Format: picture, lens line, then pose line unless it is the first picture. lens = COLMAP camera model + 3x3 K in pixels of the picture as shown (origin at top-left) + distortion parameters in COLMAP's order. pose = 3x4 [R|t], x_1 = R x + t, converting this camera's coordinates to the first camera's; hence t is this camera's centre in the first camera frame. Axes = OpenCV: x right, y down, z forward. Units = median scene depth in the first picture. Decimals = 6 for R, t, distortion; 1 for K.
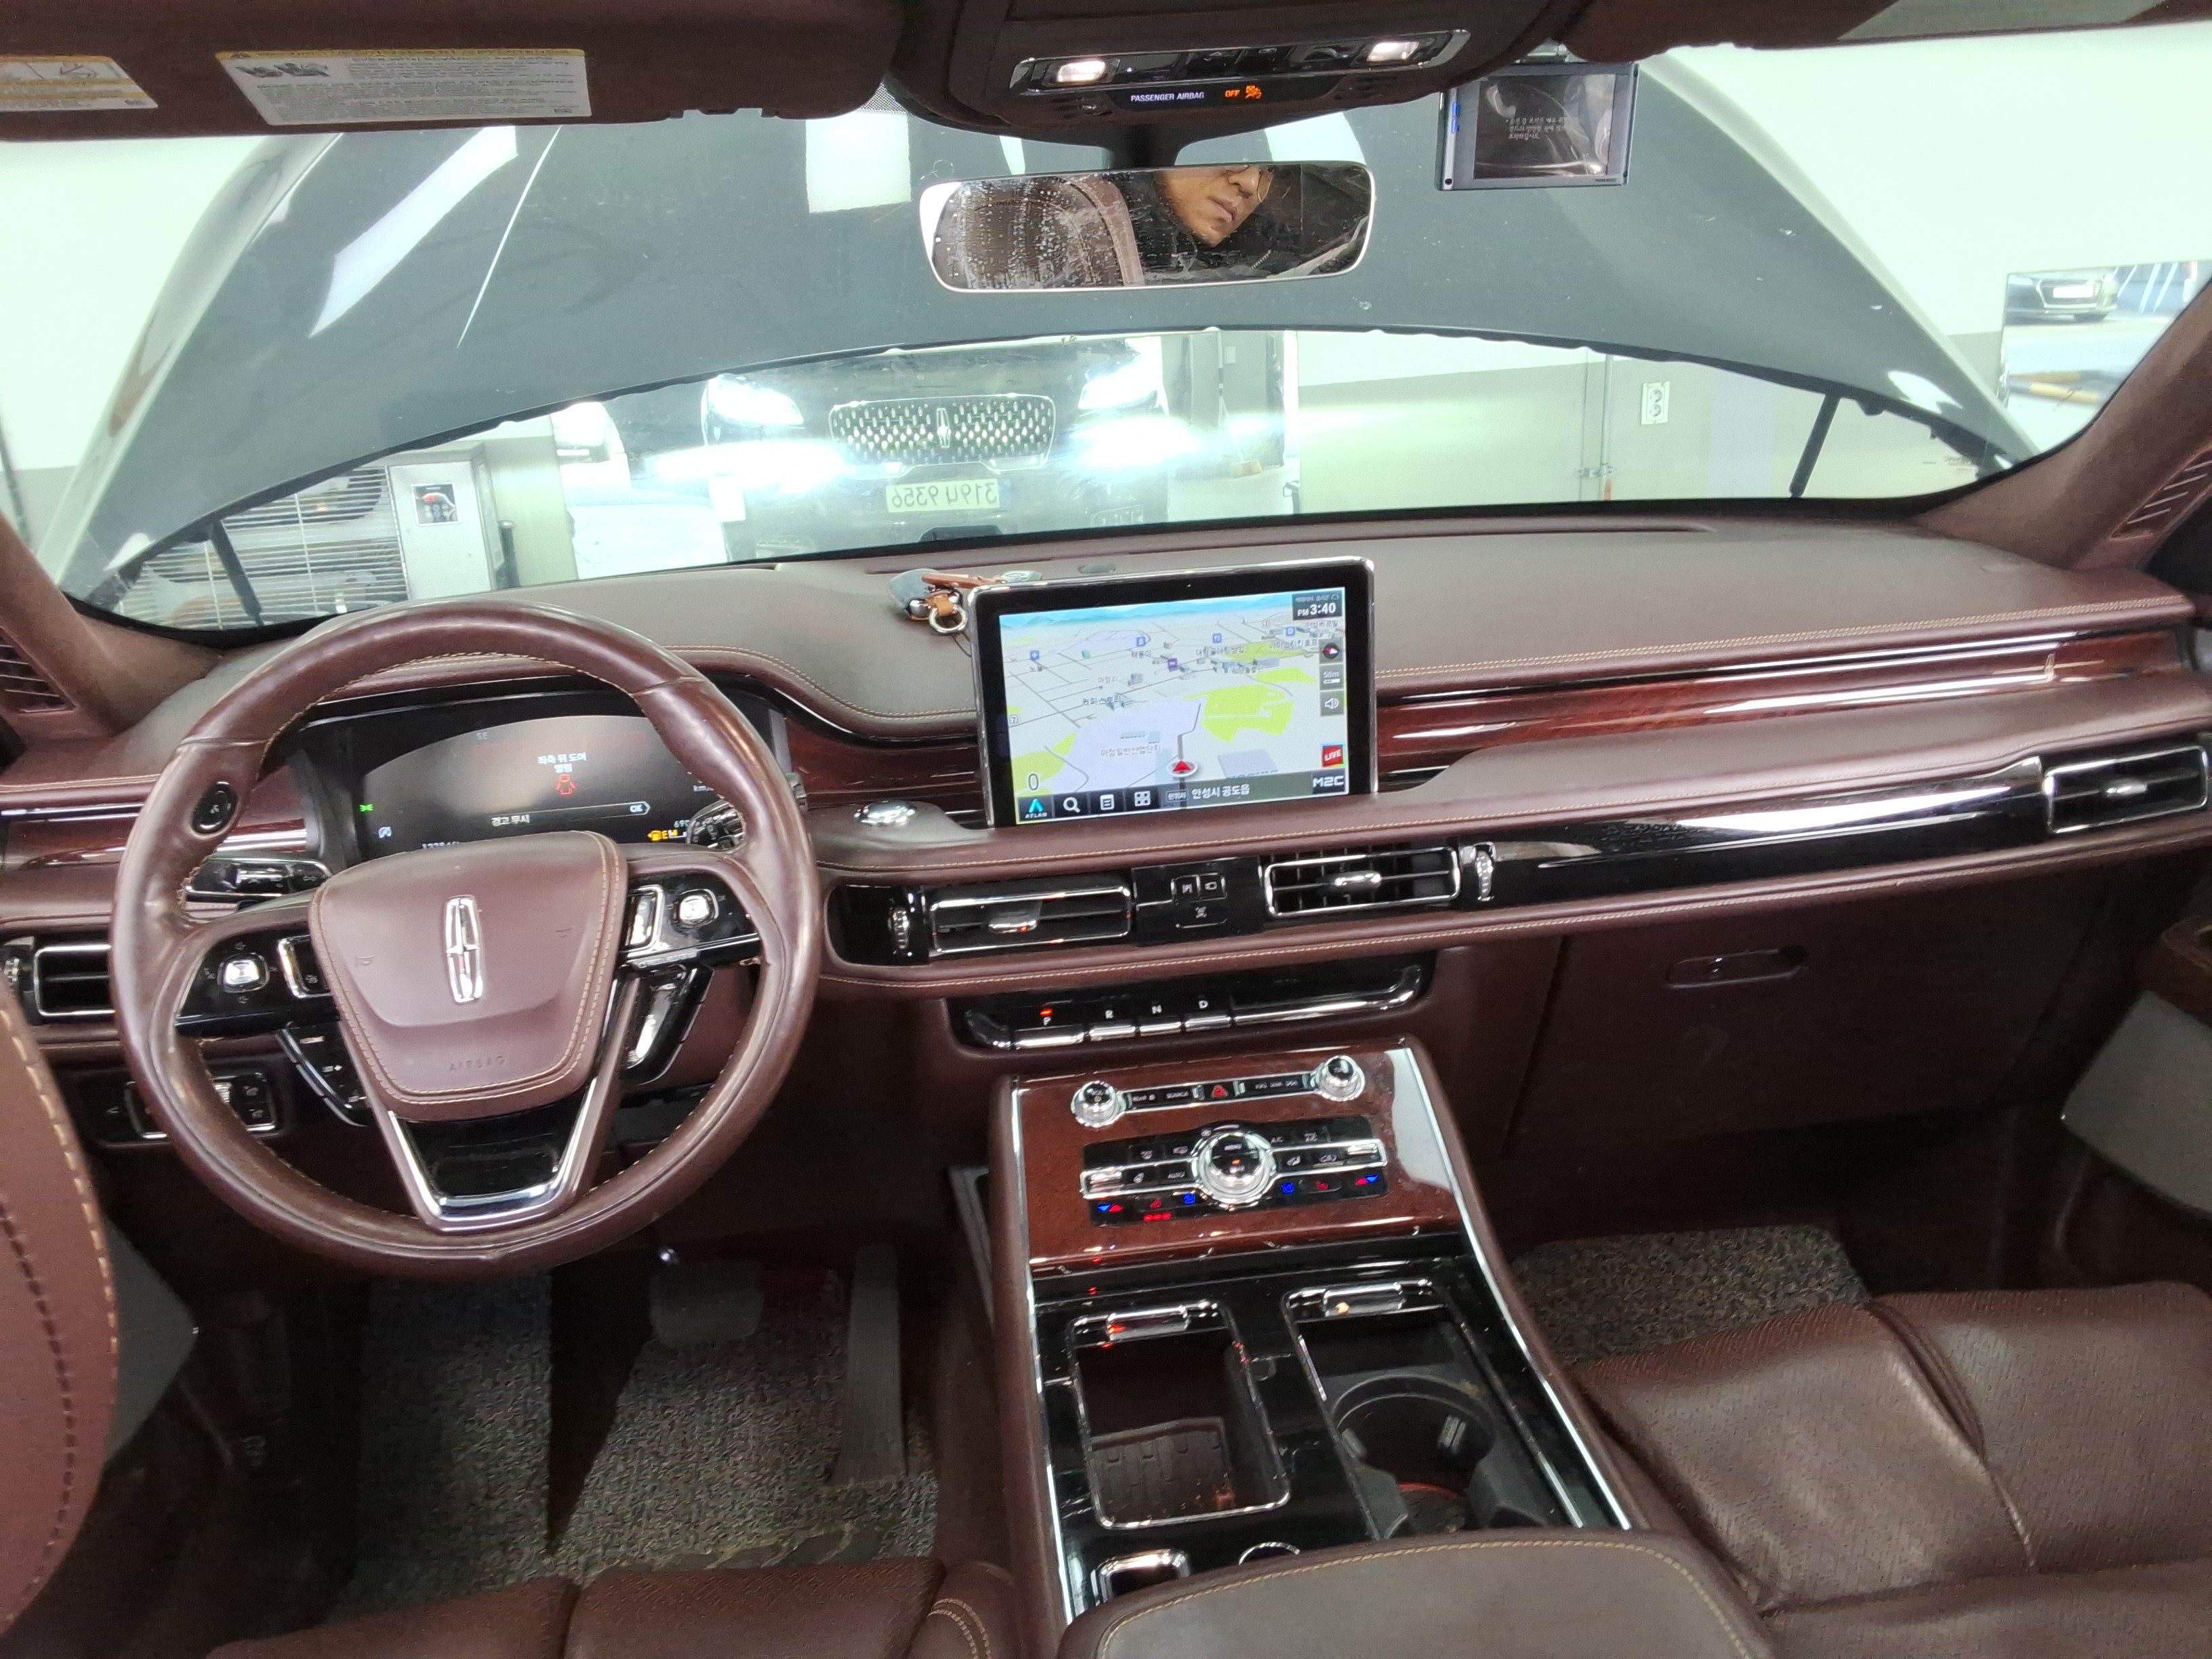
lens RADIAL K [[1803.4, 0, 1106.0], [0, 1803.4, 829.5], [0, 0, 1]] dist [0.010987, 0.001881]
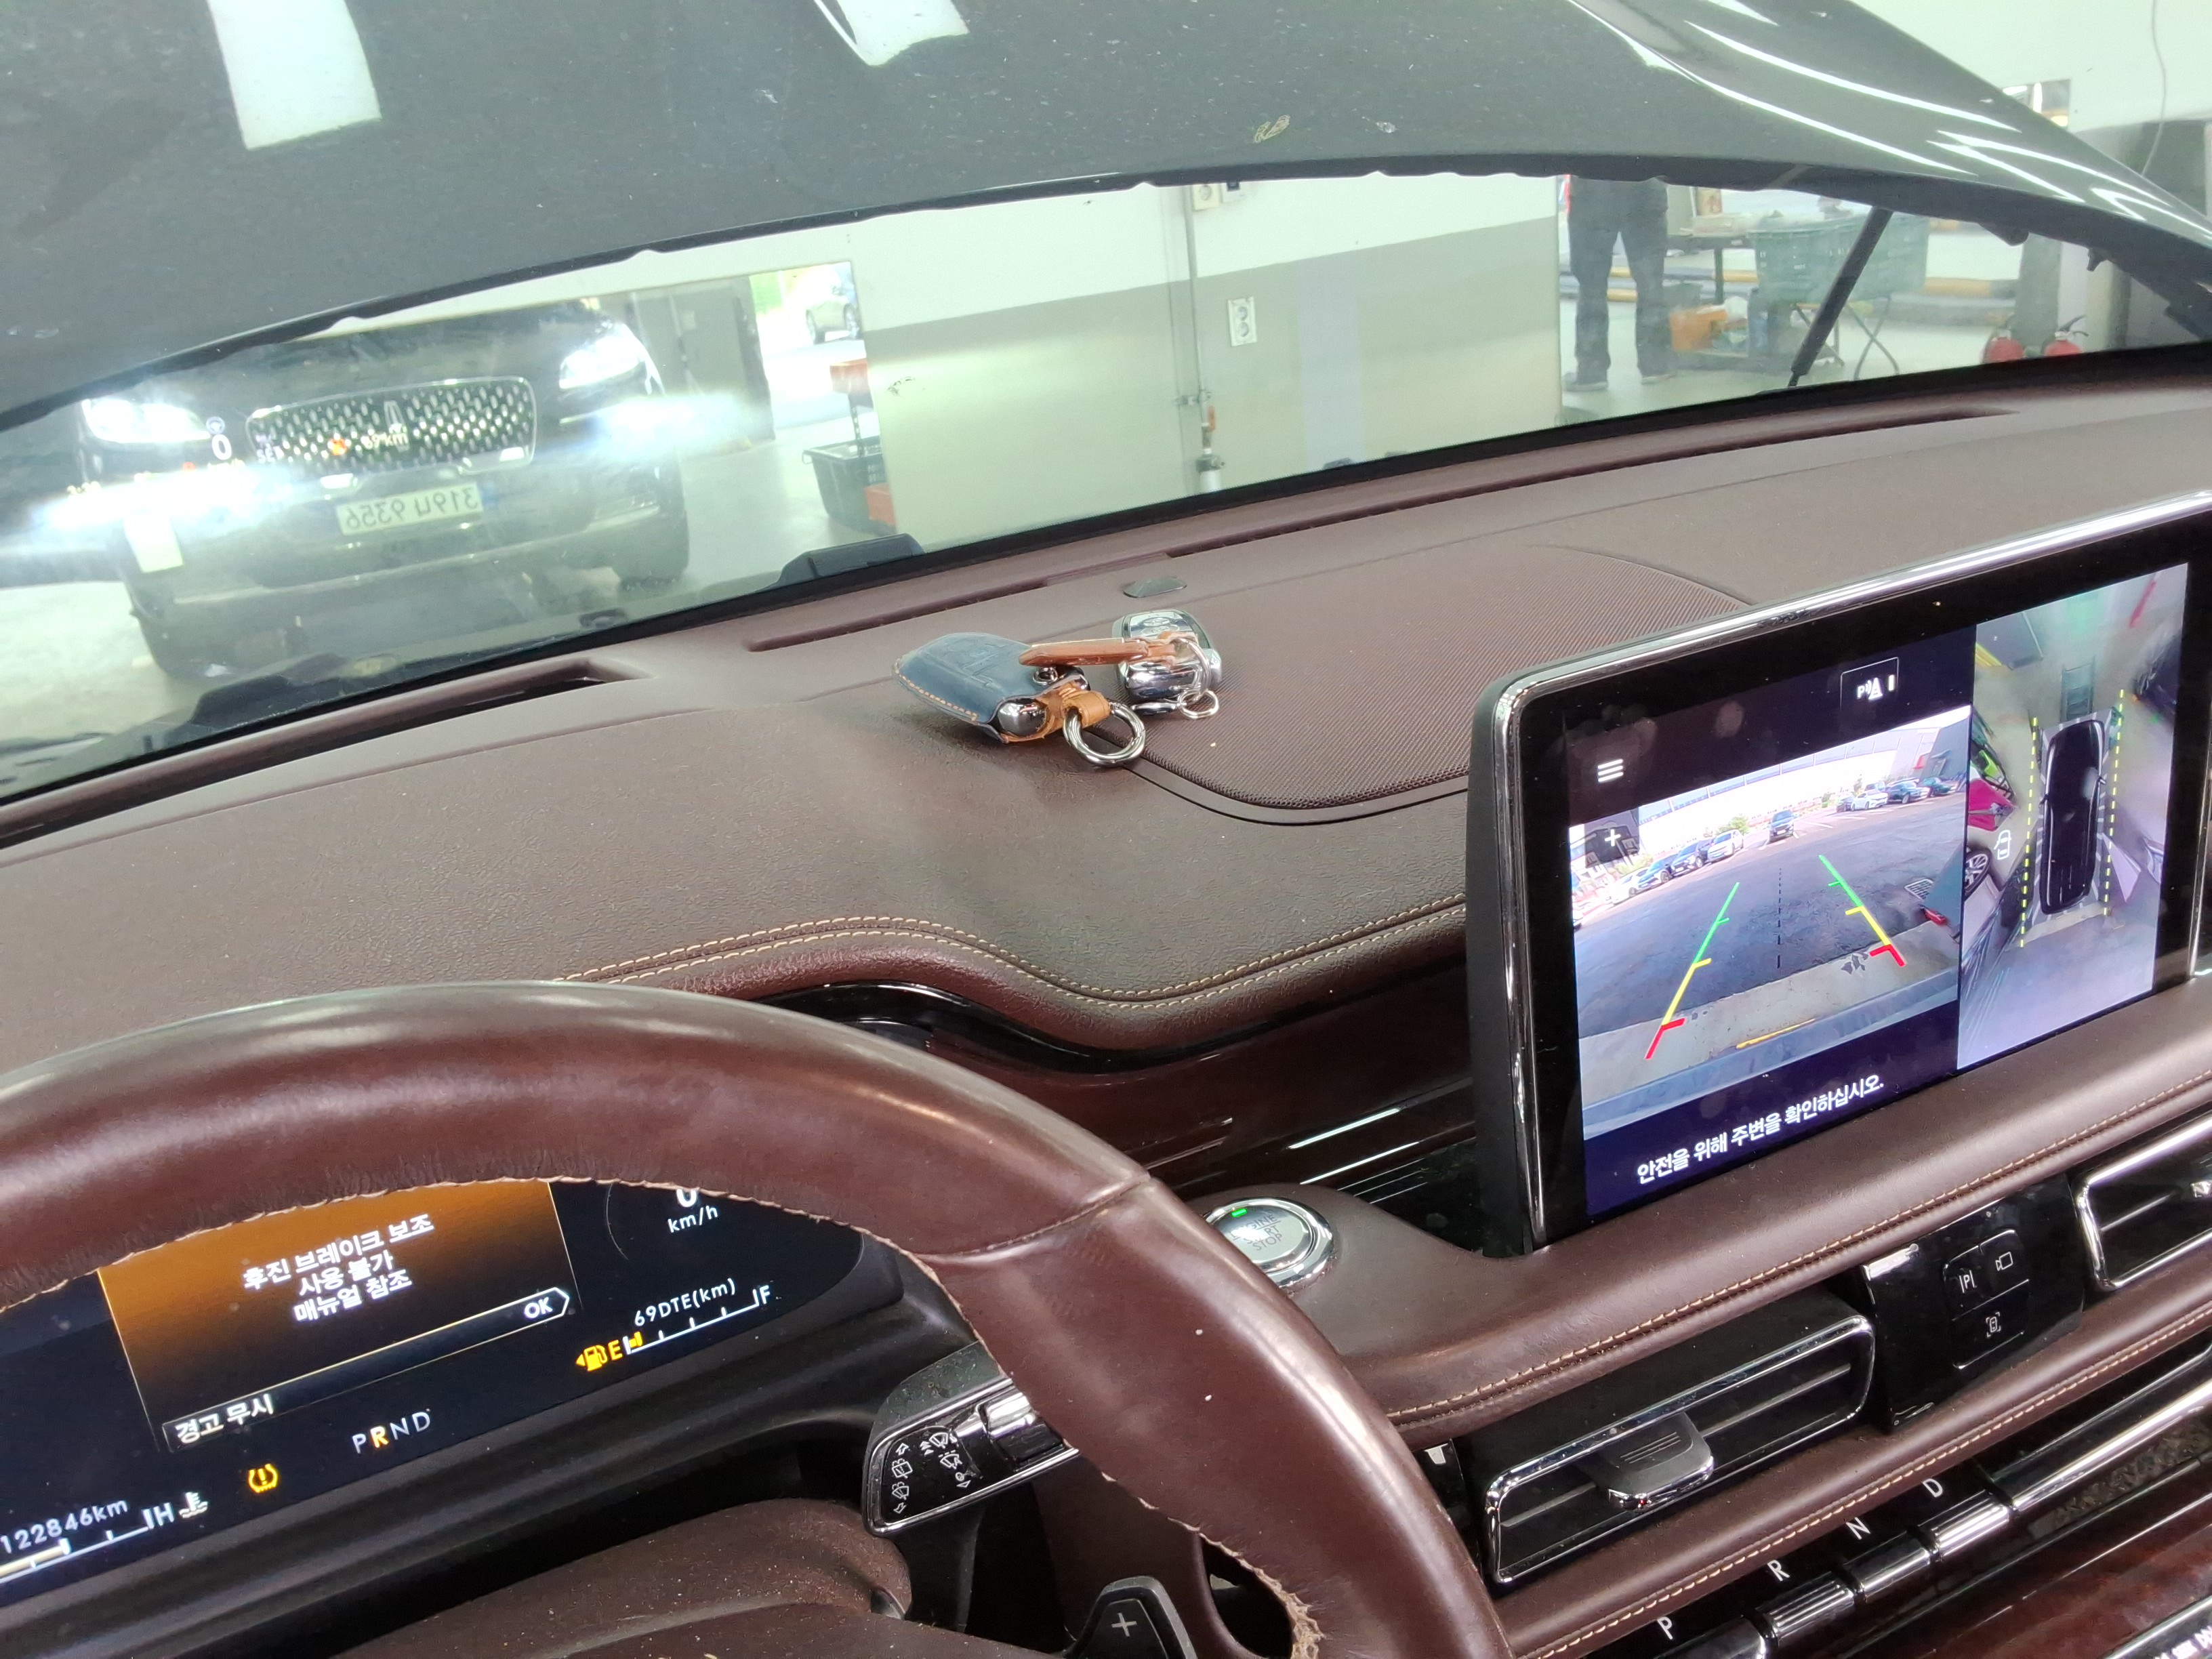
lens RADIAL K [[1805.8, 0, 1106.0], [0, 1805.8, 829.5], [0, 0, 1]] dist [0.192863, -0.378982]
pose [[0.949988, -0.159264, 0.268620, -0.043568], [0.155212, 0.987210, 0.036401, -0.021518], [-0.270982, 0.007112, 0.962558, 0.104498]]
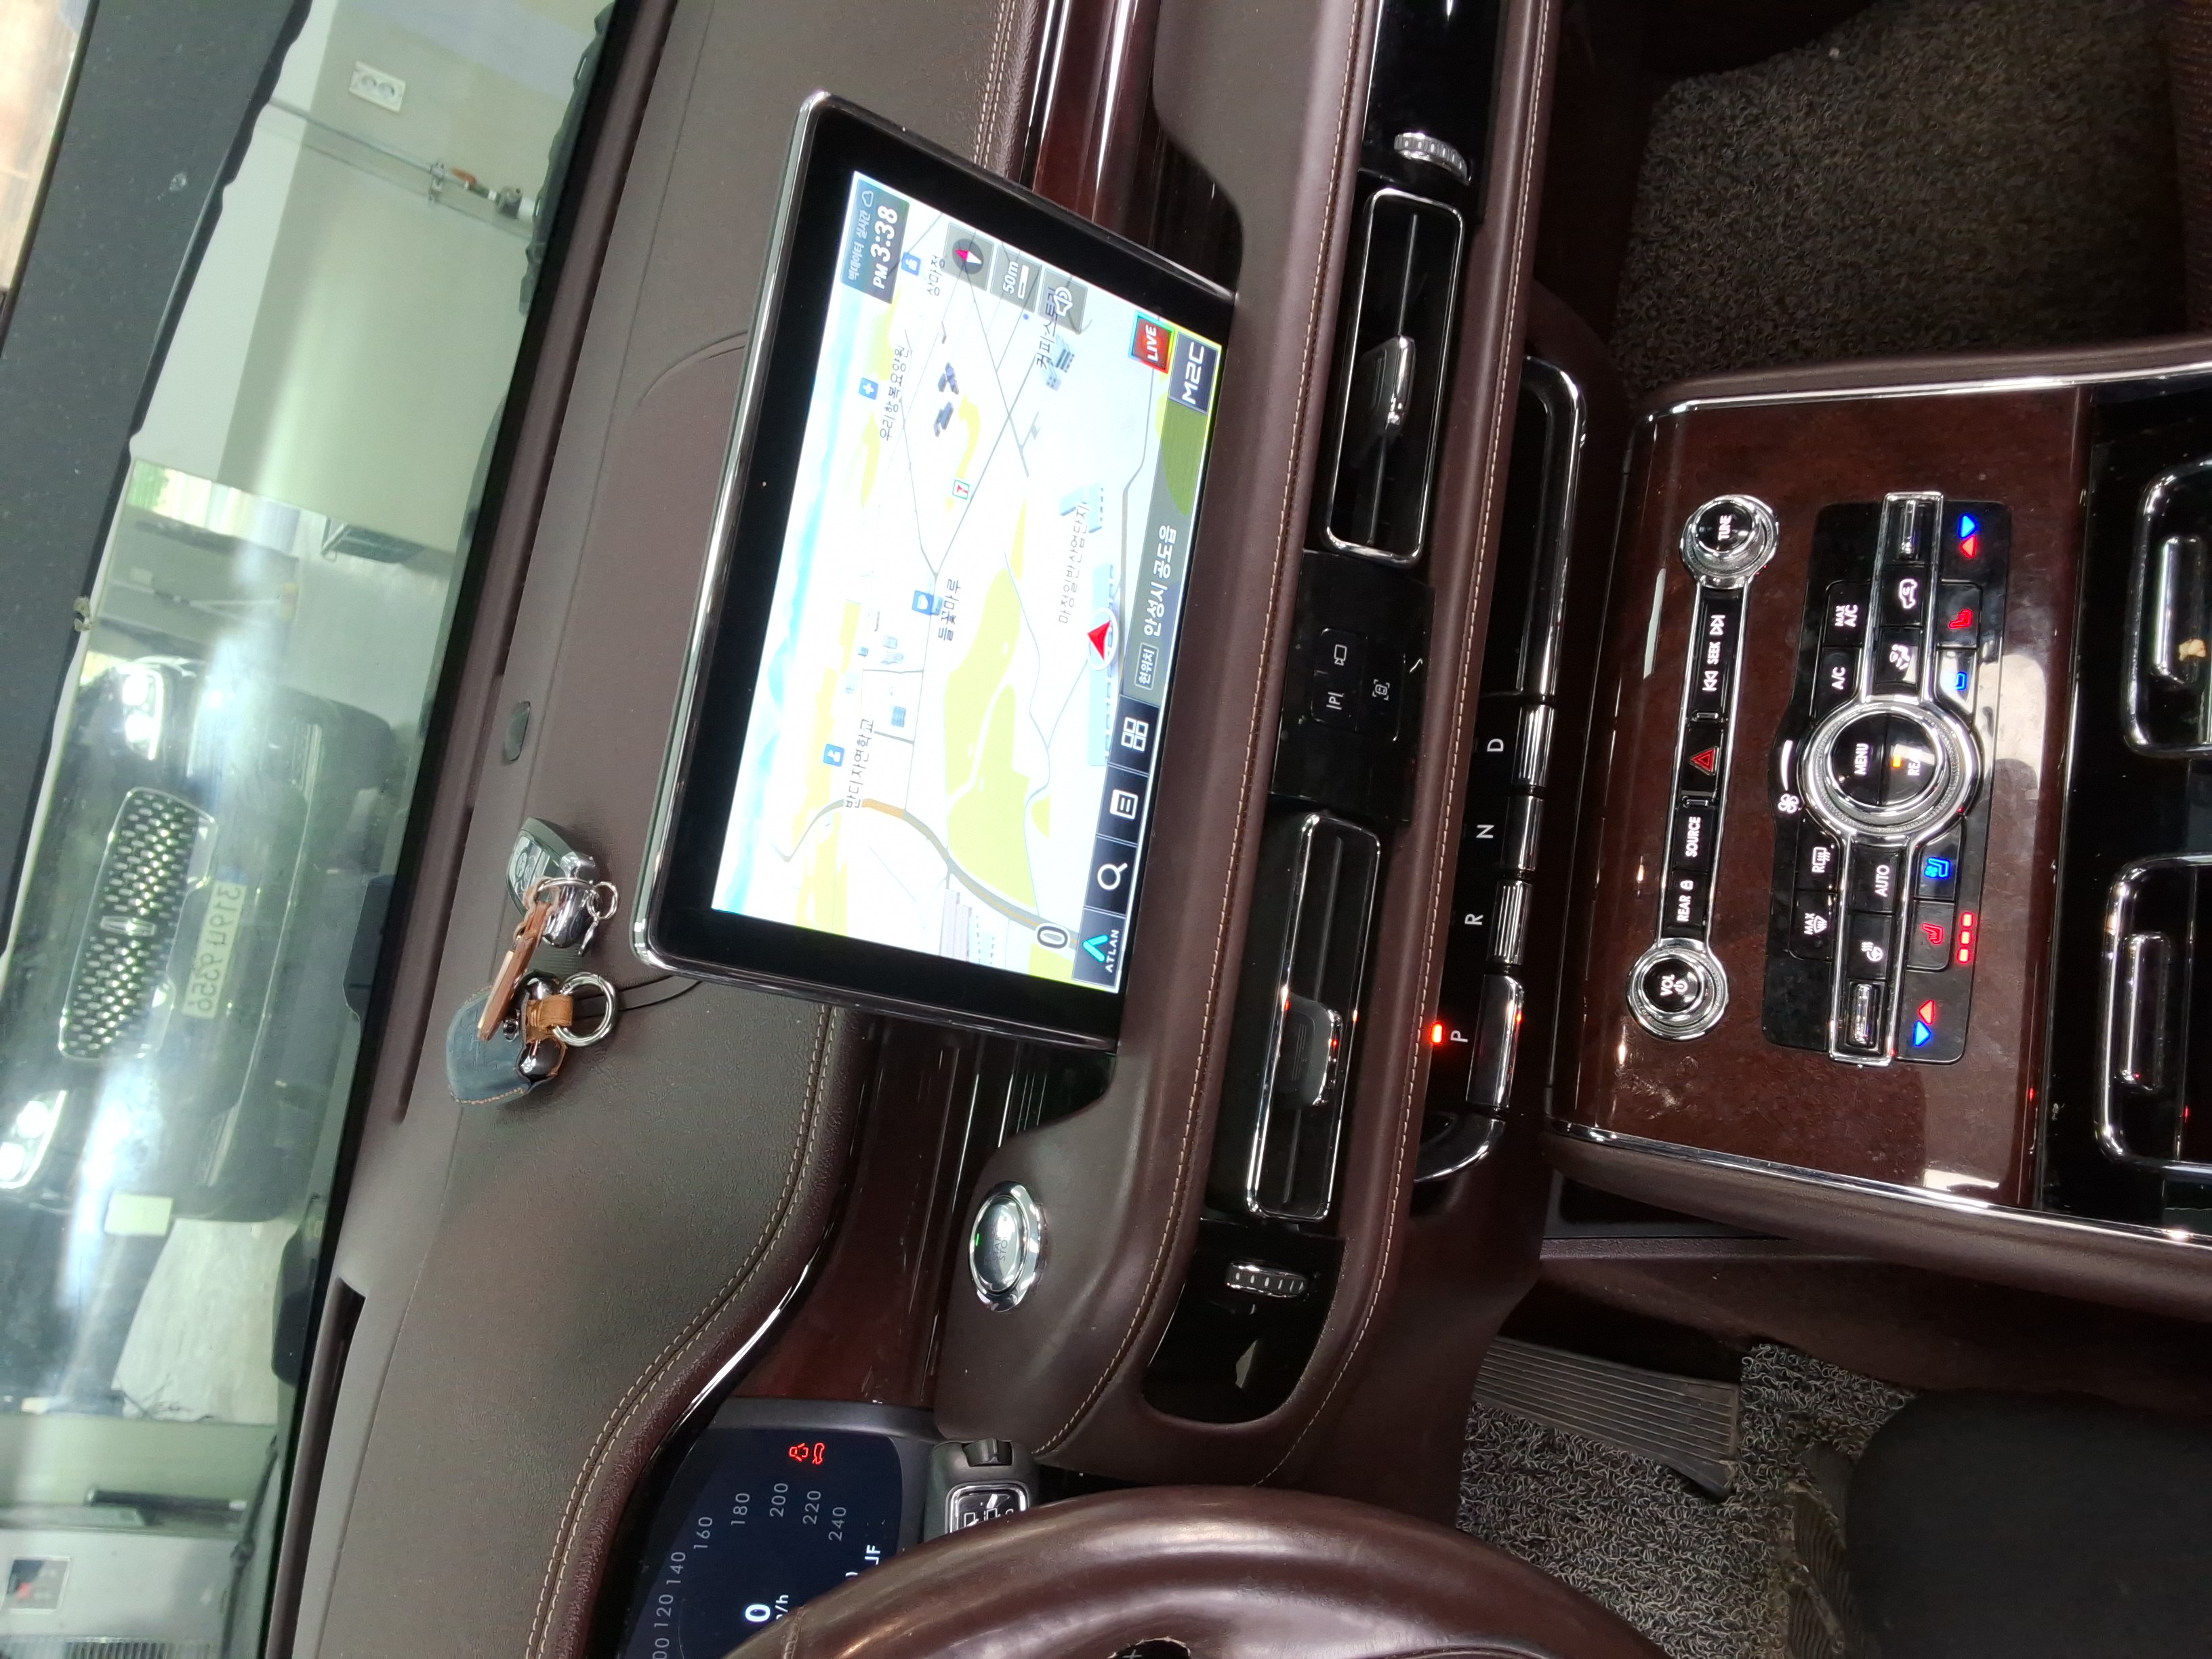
lens RADIAL K [[1805.8, 0, 1106.0], [0, 1805.8, 829.5], [0, 0, 1]] dist [0.192863, -0.378982]
pose [[0.270998, -0.957850, 0.095306, -0.009367], [0.929091, 0.286174, 0.234296, -0.022966], [-0.251694, 0.025055, 0.967482, 0.089977]]
